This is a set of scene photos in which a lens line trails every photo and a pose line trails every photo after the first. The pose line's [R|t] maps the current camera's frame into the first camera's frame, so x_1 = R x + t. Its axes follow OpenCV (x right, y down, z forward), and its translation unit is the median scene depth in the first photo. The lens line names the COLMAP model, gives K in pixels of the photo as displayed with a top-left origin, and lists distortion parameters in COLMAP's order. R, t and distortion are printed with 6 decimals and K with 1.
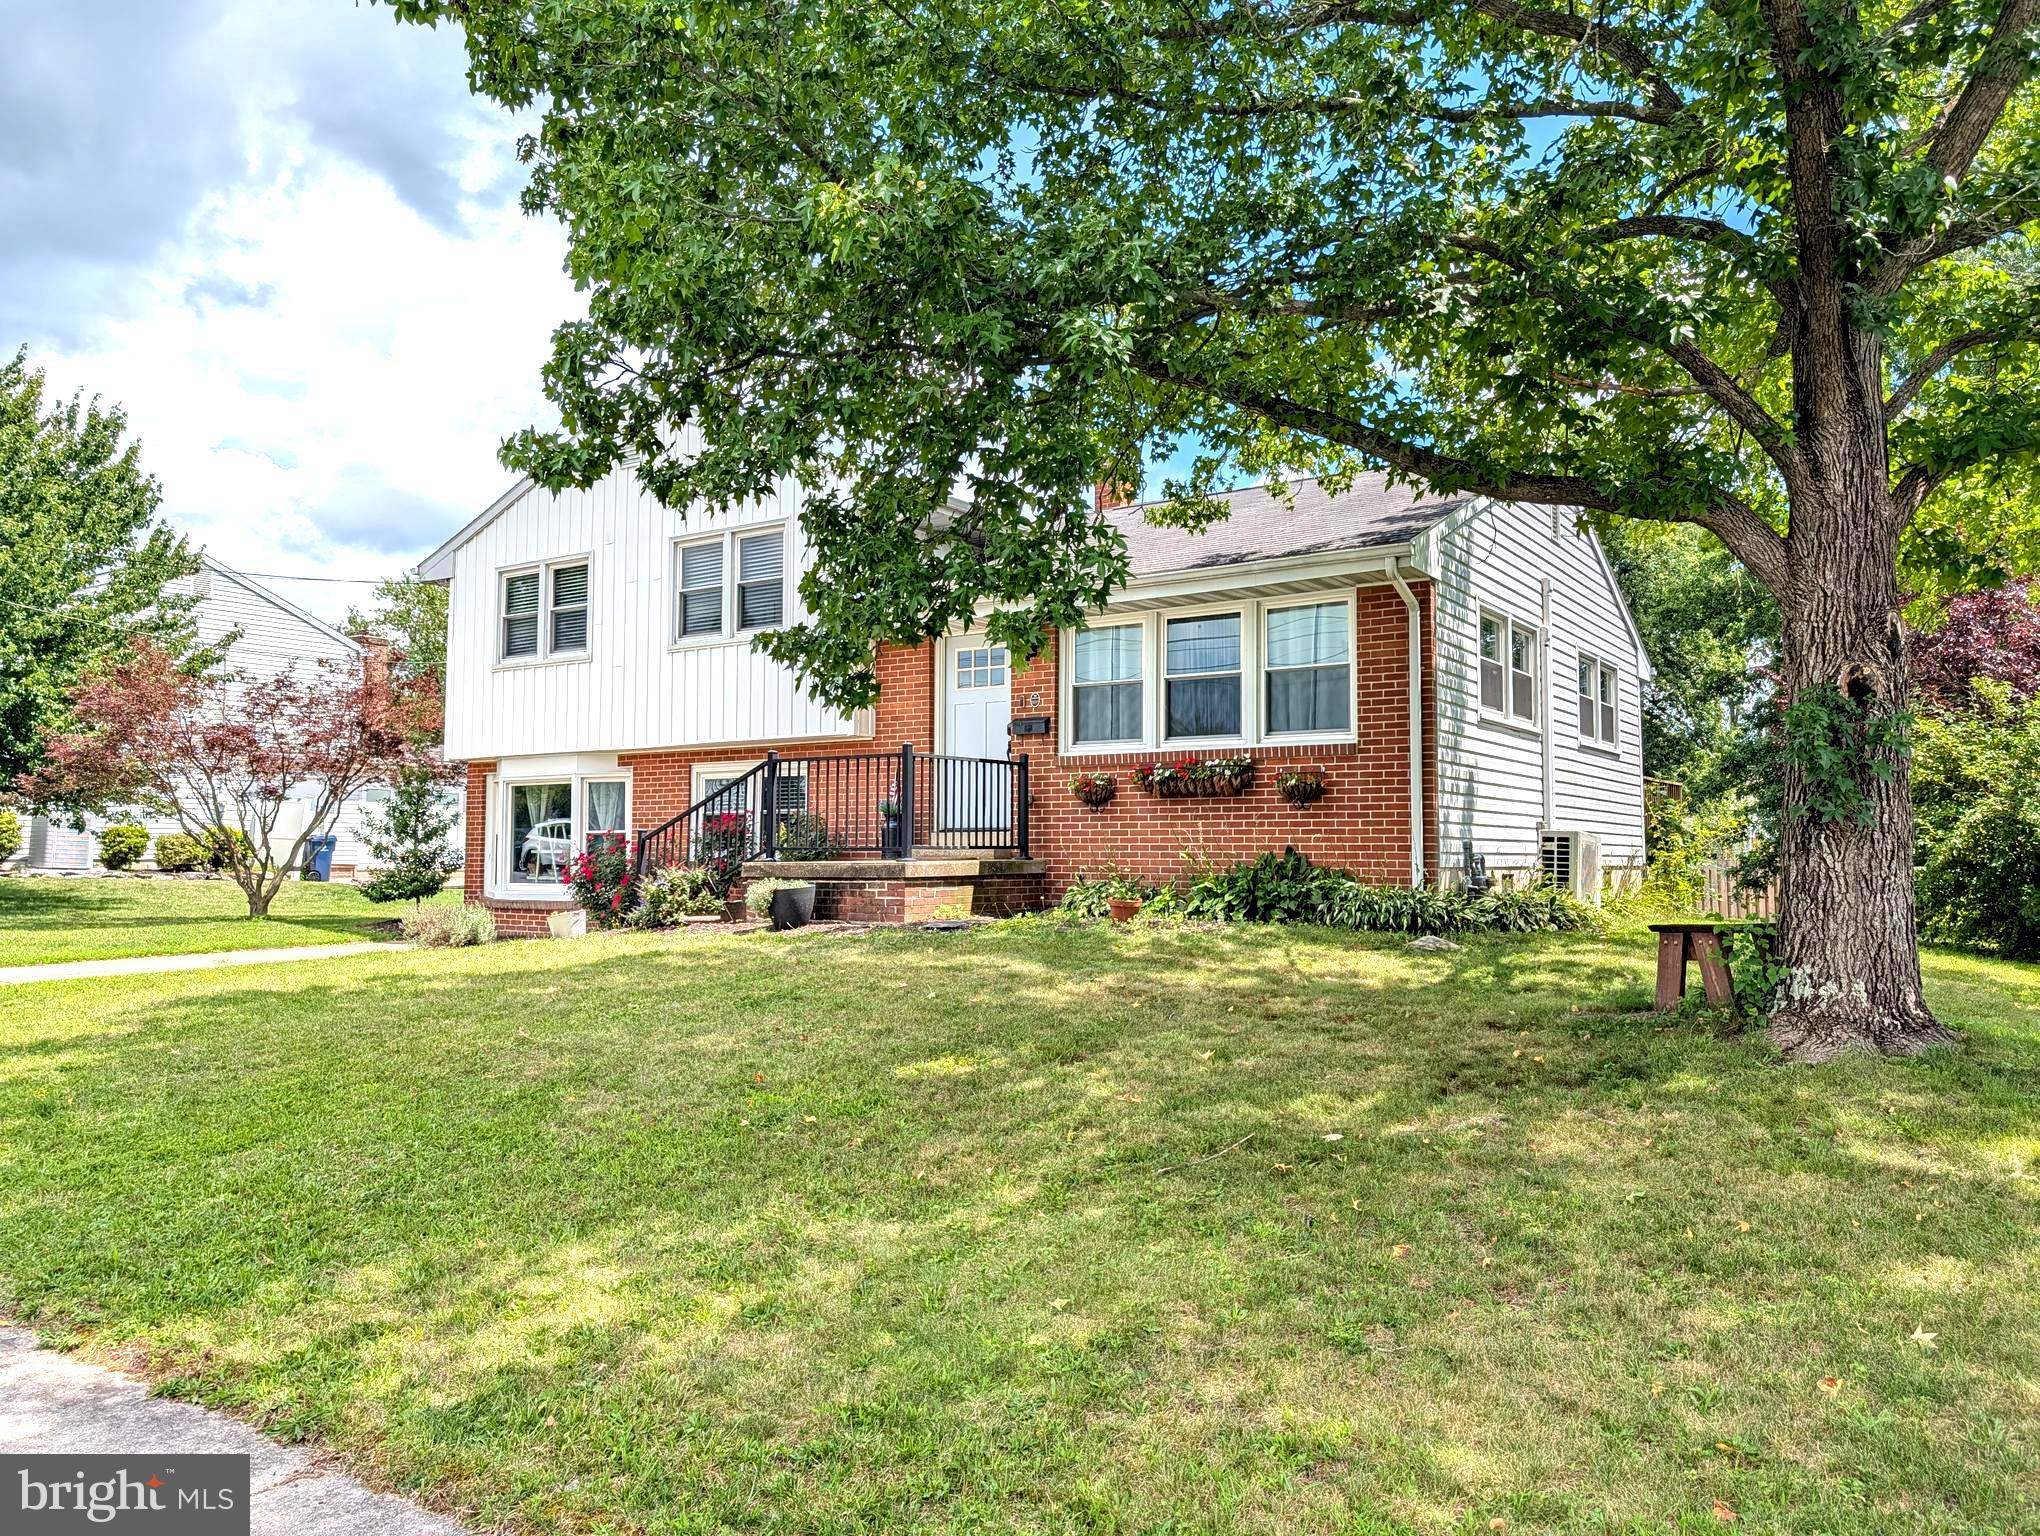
lens RADIAL K [[1470.9, 0, 1023.9], [0, 1470.9, 771.5], [0, 0, 1]] dist [0.022635, -0.016832]
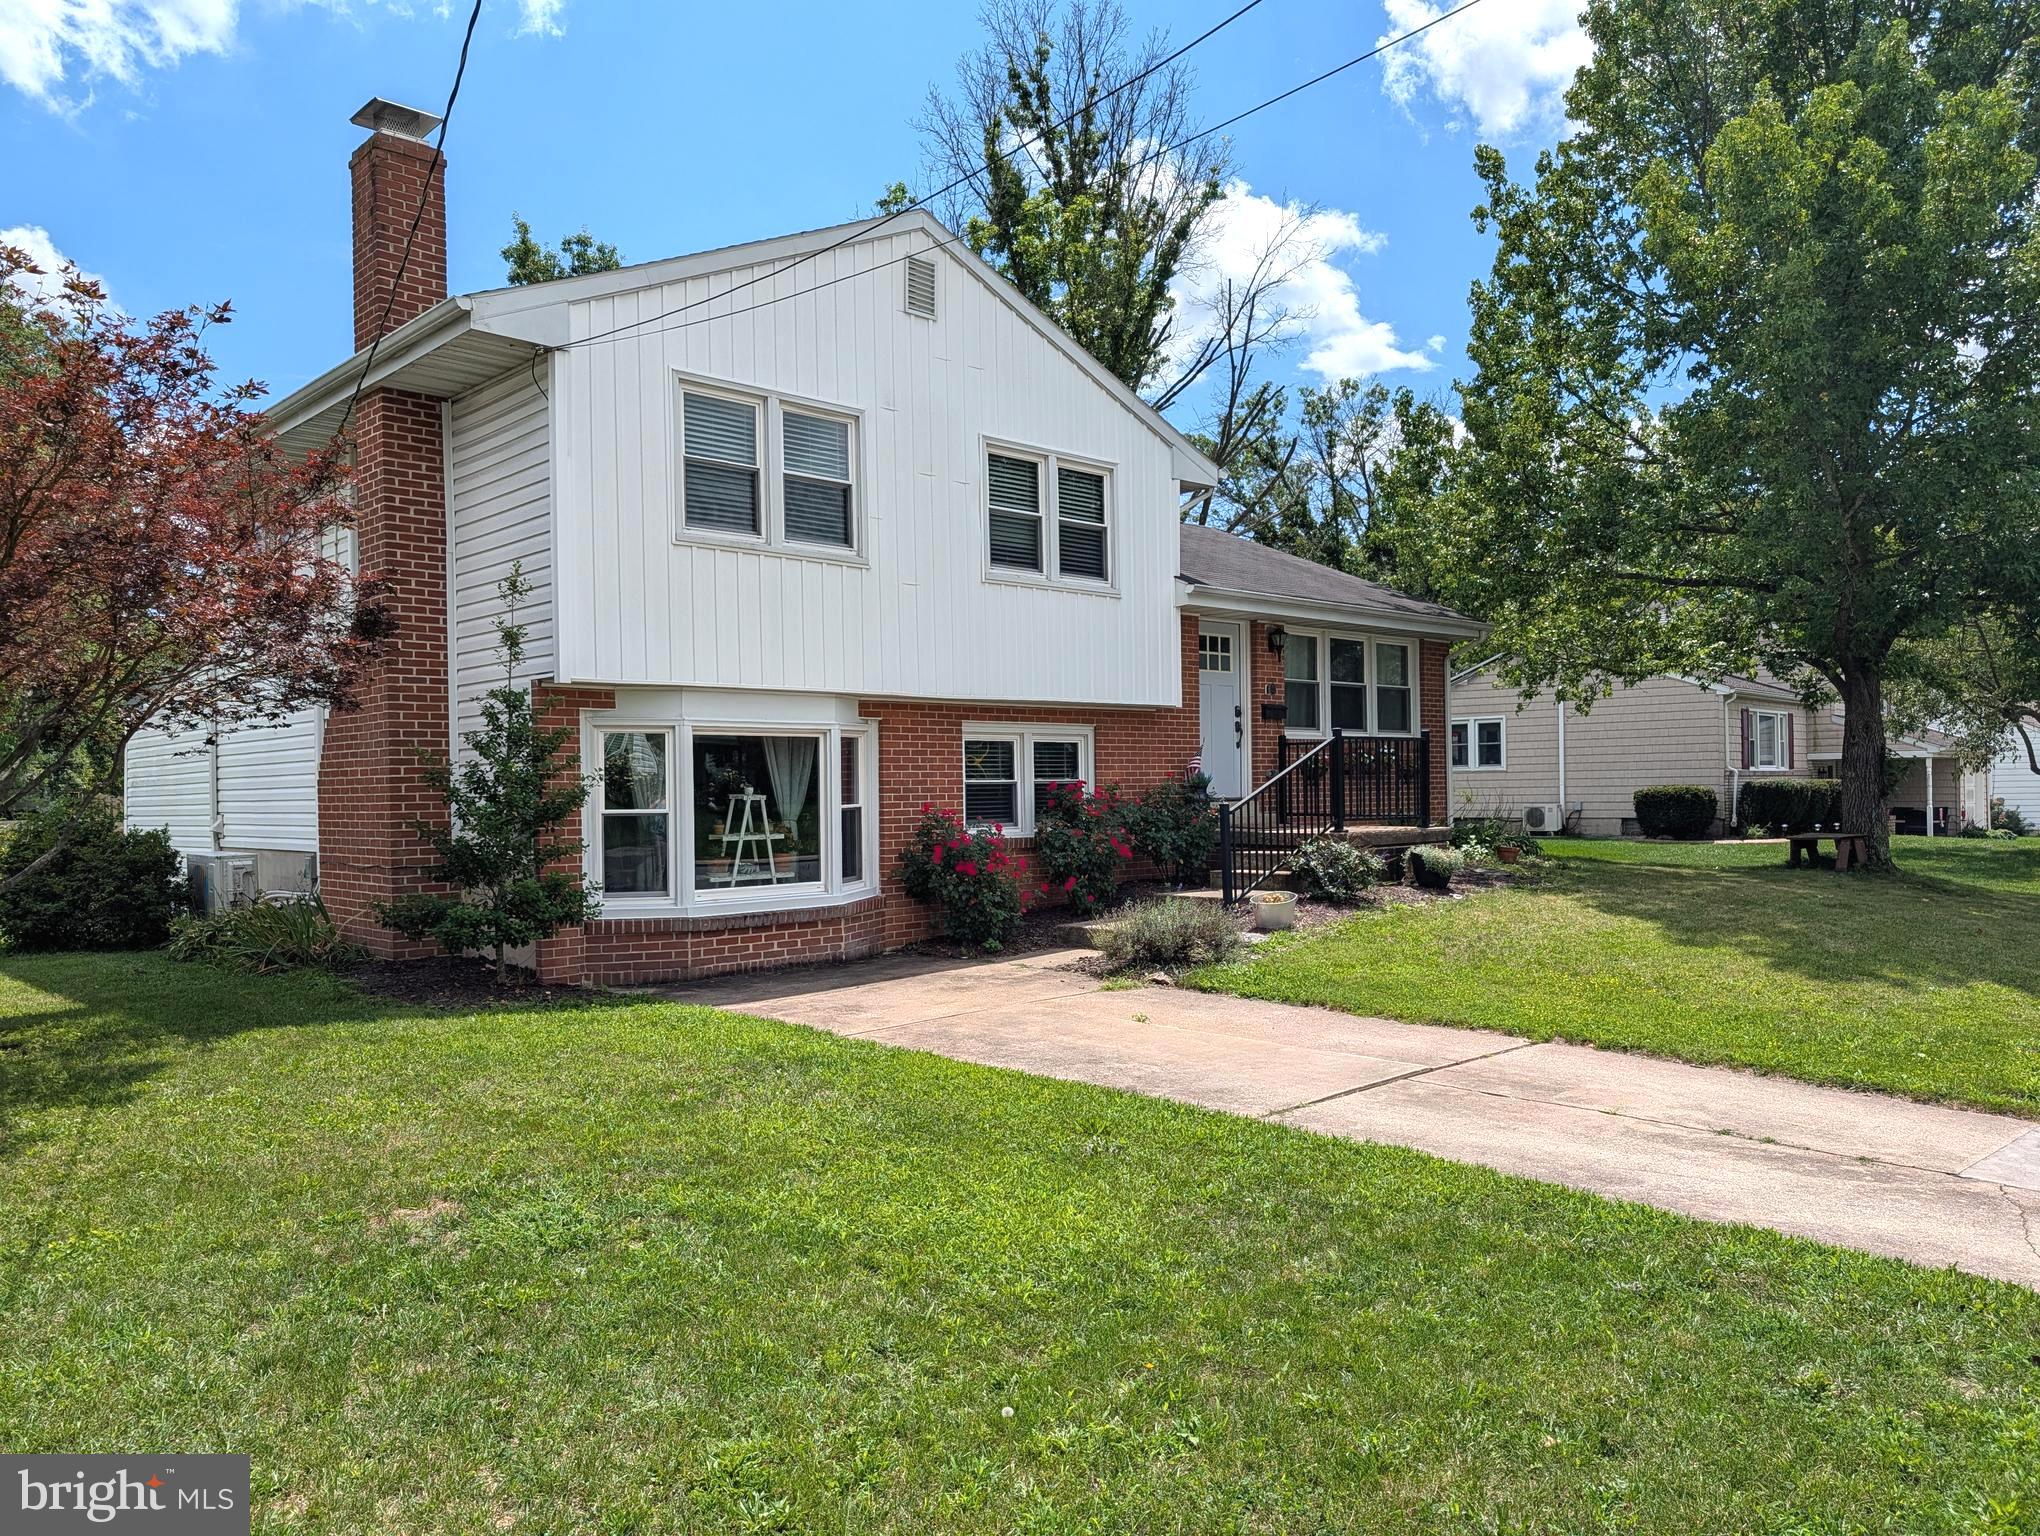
lens RADIAL K [[1470.9, 0, 1016.9], [0, 1470.9, 796.7], [0, 0, 1]] dist [0.022635, -0.016832]
pose [[0.210578, -0.009151, 0.977534, -0.972666], [-0.042824, 0.998910, 0.018576, 0.019507], [-0.976639, -0.045774, 0.209957, 0.771128]]
